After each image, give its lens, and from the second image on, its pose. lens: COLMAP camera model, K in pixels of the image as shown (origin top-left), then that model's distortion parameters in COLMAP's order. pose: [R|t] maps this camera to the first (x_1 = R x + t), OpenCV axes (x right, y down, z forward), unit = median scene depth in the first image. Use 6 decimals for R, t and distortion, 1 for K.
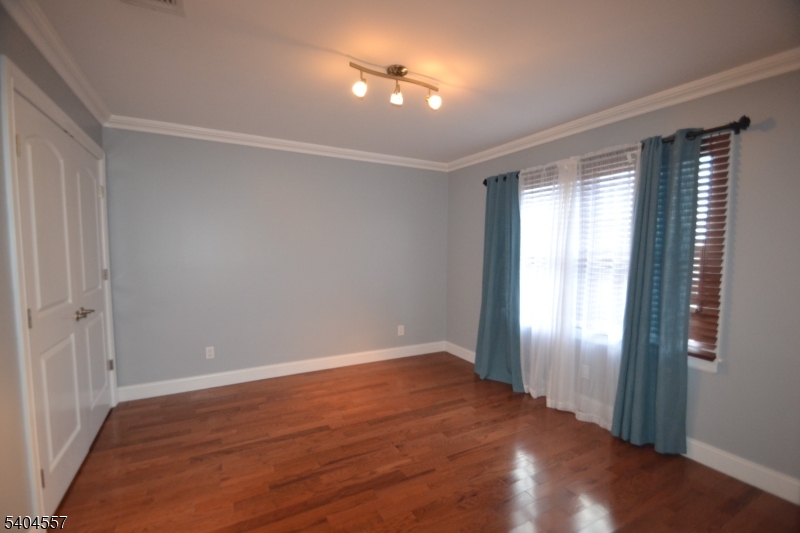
lens RADIAL K [[351.1, 0, 389.9], [0, 351.1, 274.4], [0, 0, 1]] dist [0.001457, -0.011299]
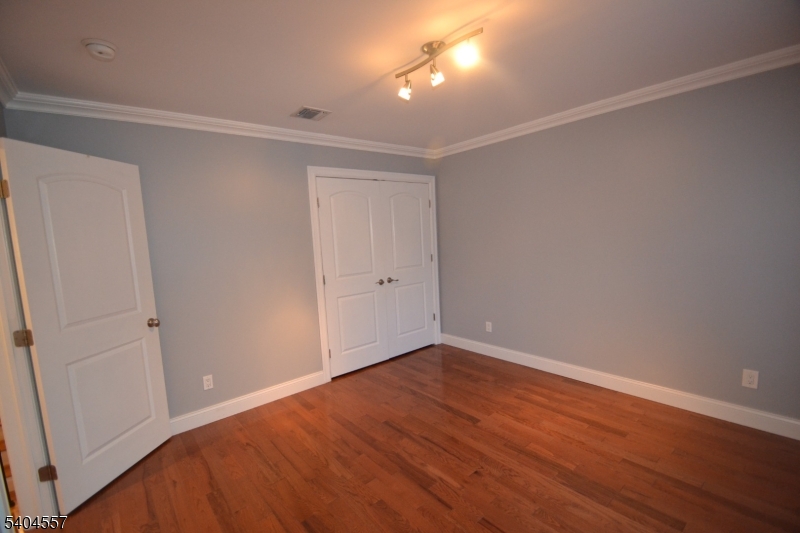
lens RADIAL K [[351.1, 0, 389.9], [0, 351.1, 274.4], [0, 0, 1]] dist [0.001457, -0.011299]
pose [[0.200880, 0.094545, -0.975043, 0.733110], [-0.020716, 0.995519, 0.092262, -0.072254], [0.979397, 0.001666, 0.201939, 0.571178]]
